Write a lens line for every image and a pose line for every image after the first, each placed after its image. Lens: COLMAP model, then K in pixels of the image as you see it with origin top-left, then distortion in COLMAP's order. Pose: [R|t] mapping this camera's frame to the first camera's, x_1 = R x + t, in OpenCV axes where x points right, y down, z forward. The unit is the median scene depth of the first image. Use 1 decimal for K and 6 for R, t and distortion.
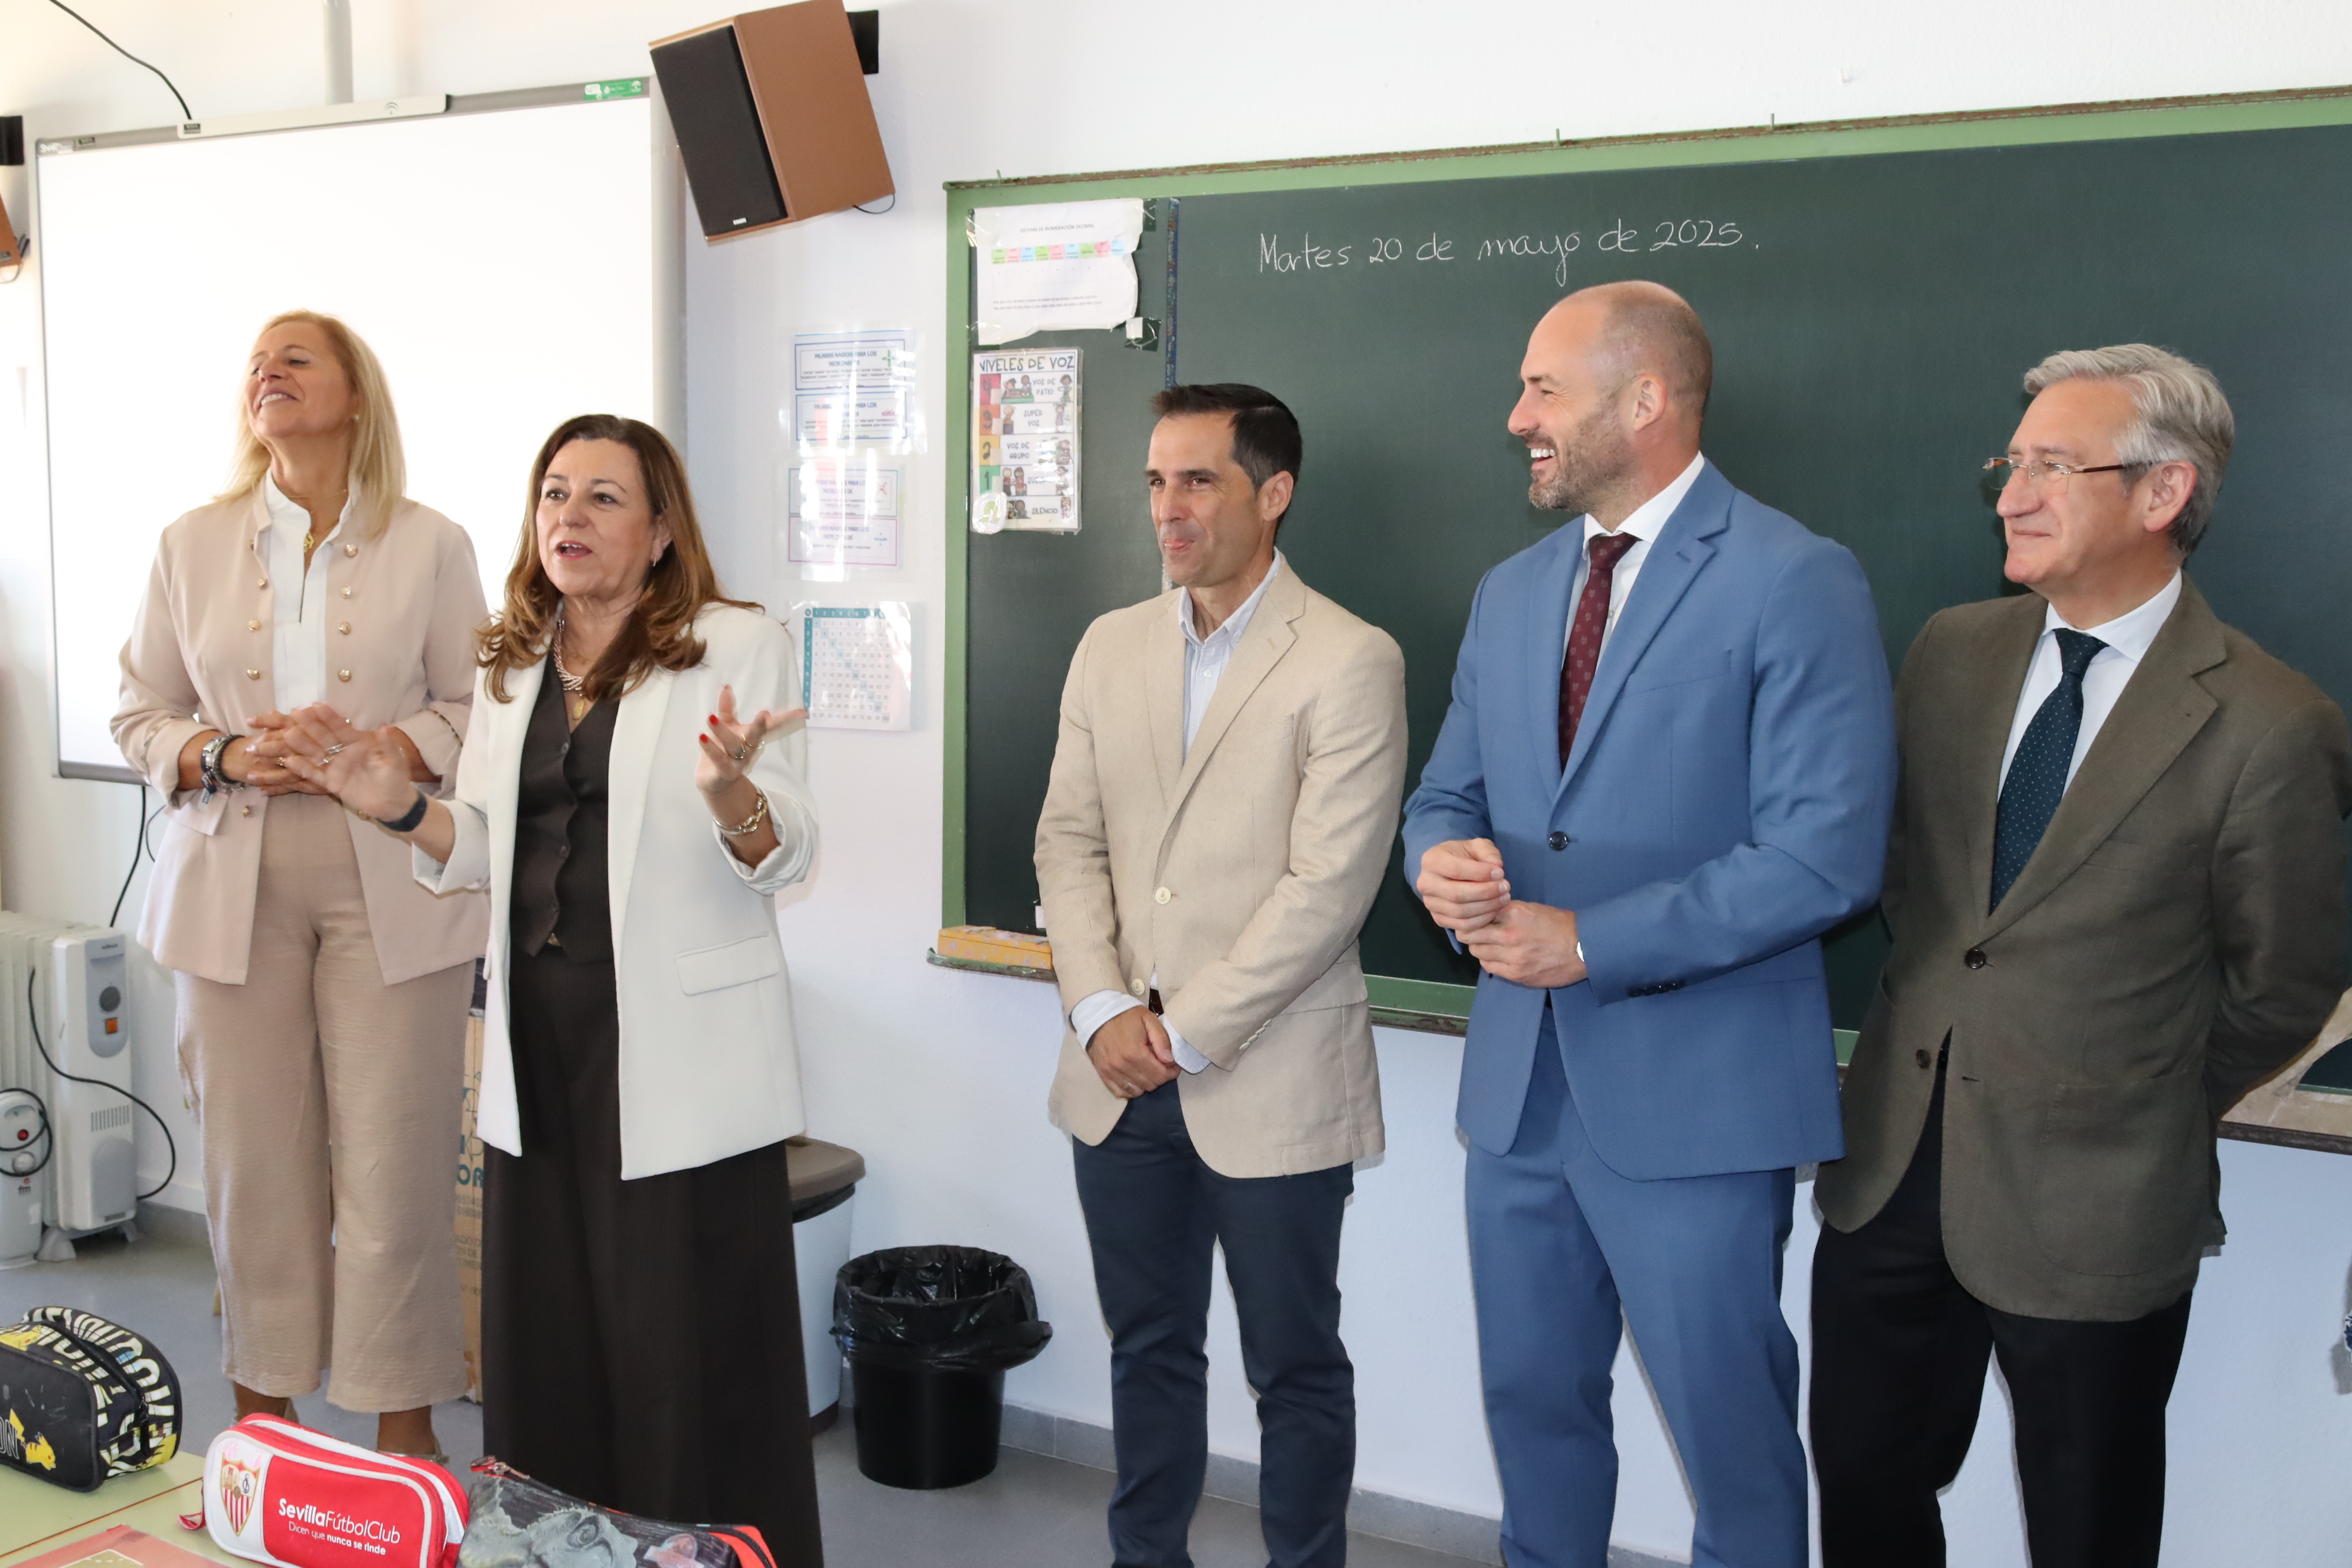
lens RADIAL K [[2500.4, 0, 1174.9], [0, 2500.4, 788.3], [0, 0, 1]] dist [0.017303, 0.000000]
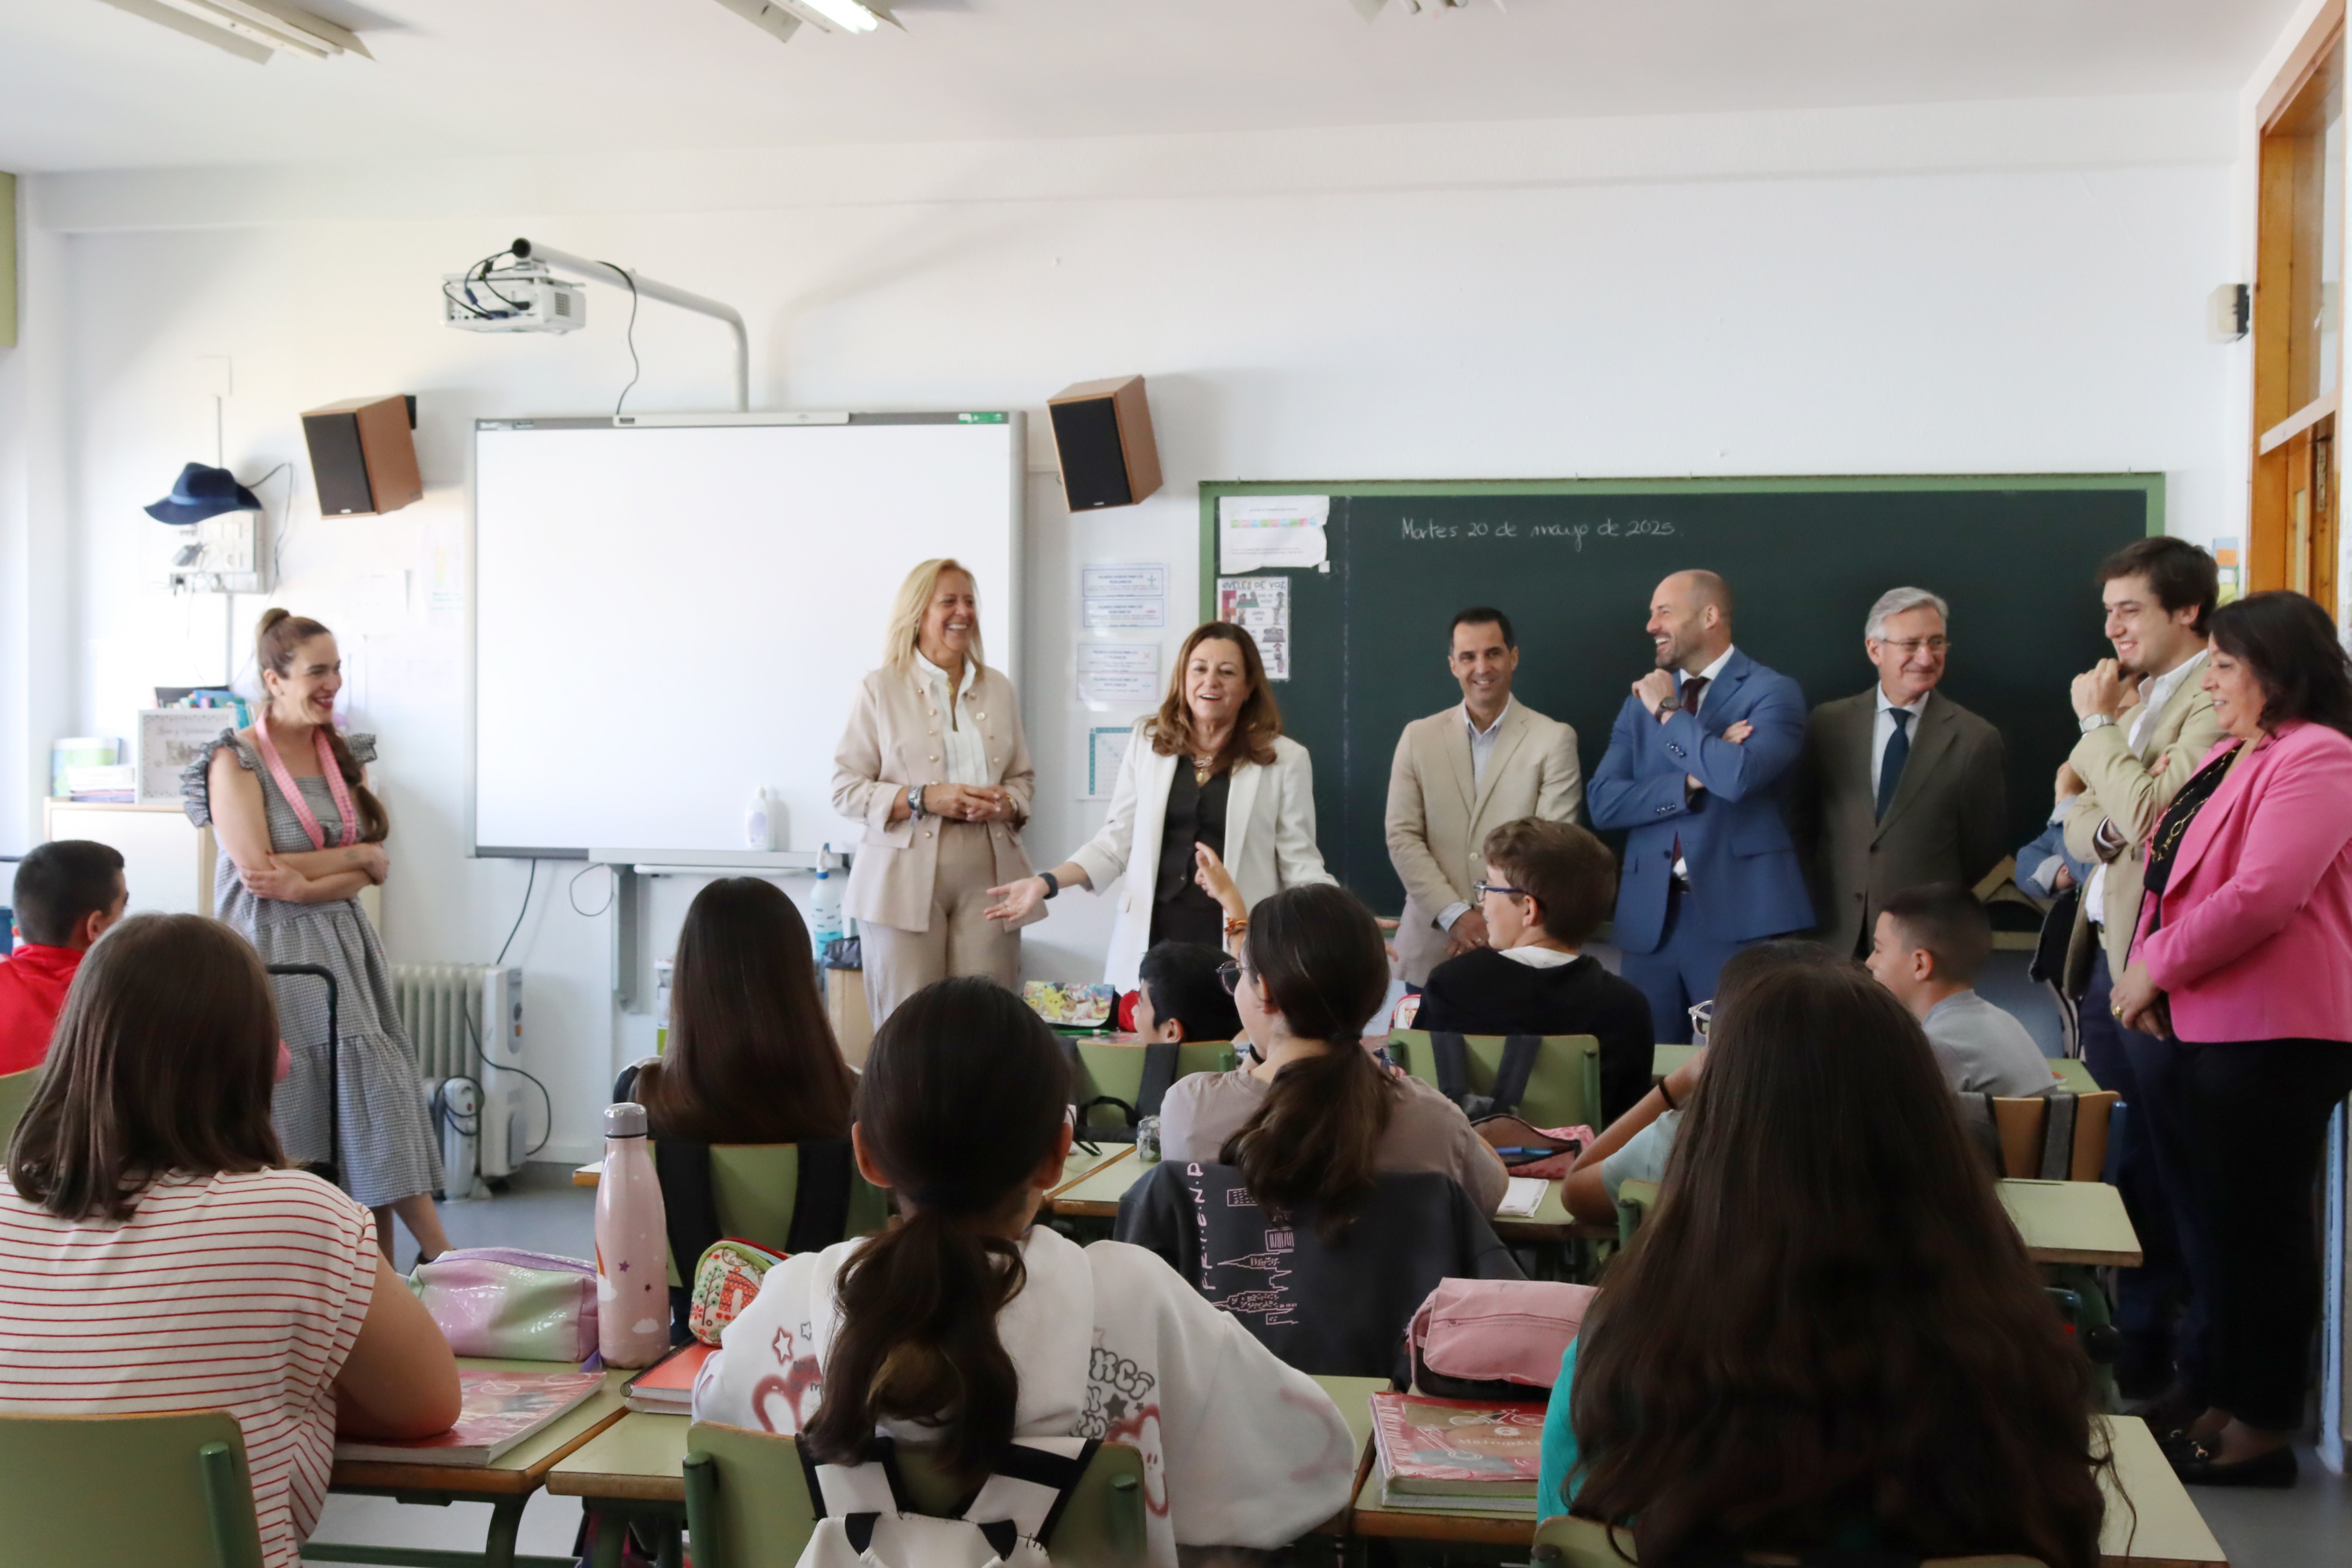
lens RADIAL K [[2963.5, 0, 1175.3], [0, 2963.5, 776.8], [0, 0, 1]] dist [0.039033, 0.000000]
pose [[0.951732, -0.010348, 0.306755, -0.757110], [0.035422, 0.996457, -0.076285, 0.120839], [-0.304879, 0.083469, 0.948726, -0.946801]]
